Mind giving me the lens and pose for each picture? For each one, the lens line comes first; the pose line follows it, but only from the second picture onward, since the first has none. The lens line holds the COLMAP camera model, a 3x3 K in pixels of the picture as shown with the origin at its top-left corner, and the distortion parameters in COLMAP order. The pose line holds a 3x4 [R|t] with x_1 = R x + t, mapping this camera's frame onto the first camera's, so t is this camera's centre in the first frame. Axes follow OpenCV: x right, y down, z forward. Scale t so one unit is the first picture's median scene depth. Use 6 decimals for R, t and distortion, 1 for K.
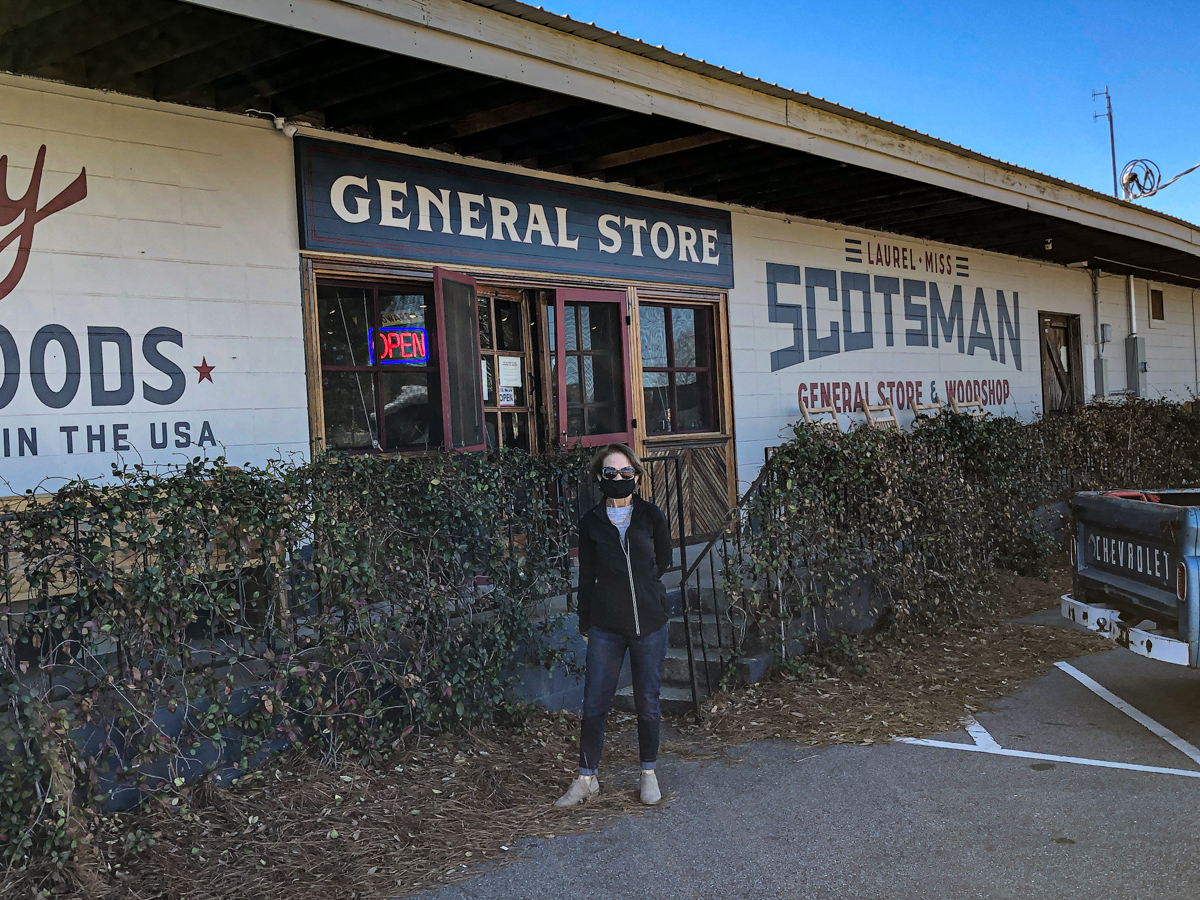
lens RADIAL K [[1415.9, 0, 600.0], [0, 1415.9, 450.0], [0, 0, 1]] dist [-0.007535, -0.040545]
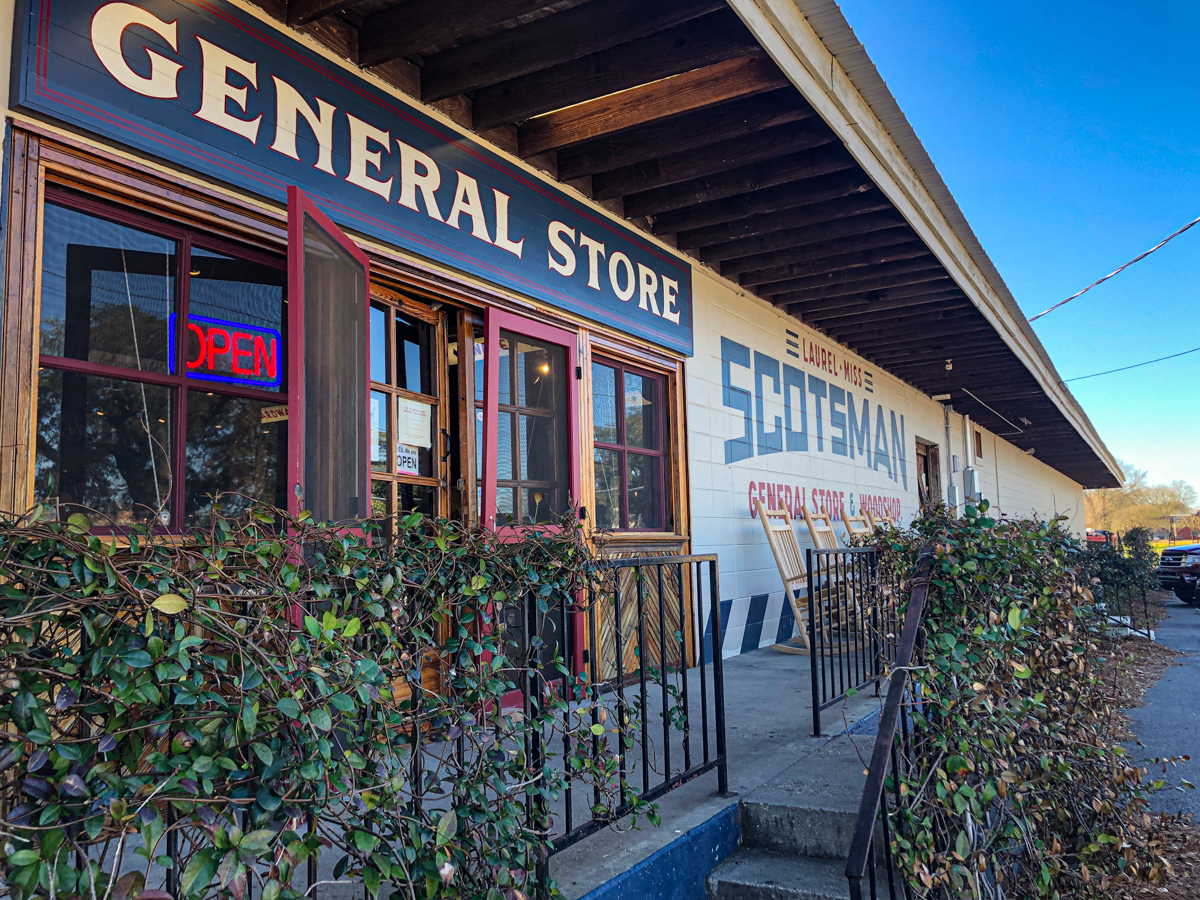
lens RADIAL K [[970.3, 0, 579.9], [0, 970.3, 444.3], [0, 0, 1]] dist [-0.015906, -0.002657]
pose [[0.991690, 0.045106, 0.120480, -0.034892], [-0.029993, 0.991774, -0.124436, 0.007318], [-0.125102, 0.119788, 0.984886, 0.462613]]
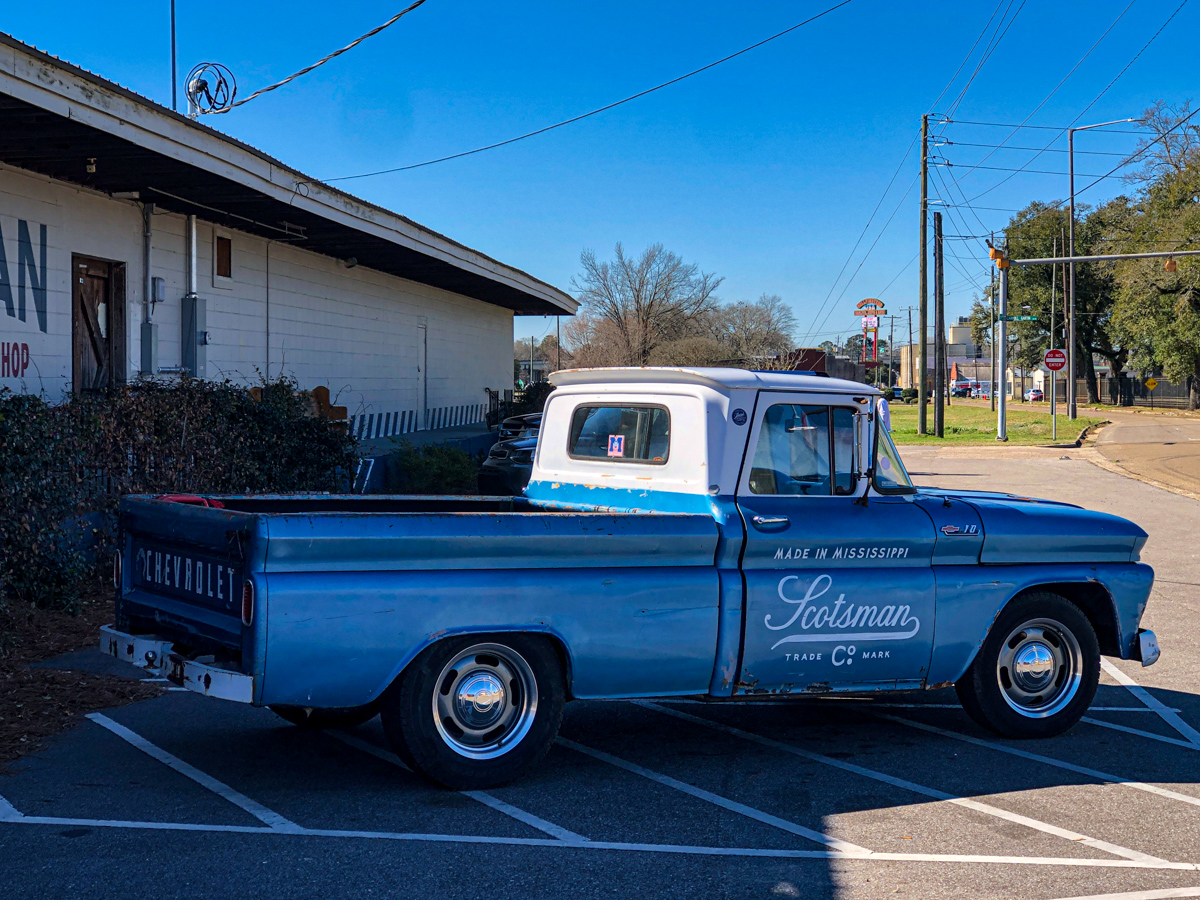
lens RADIAL K [[2049.5, 0, 600.0], [0, 2049.5, 380.5], [0, 0, 1]] dist [-0.341613, 1.771966]
pose [[0.843745, 0.054940, 0.533925, -0.021903], [-0.038729, 0.998386, -0.041530, 0.001210], [-0.535345, 0.014363, 0.844511, -0.046552]]
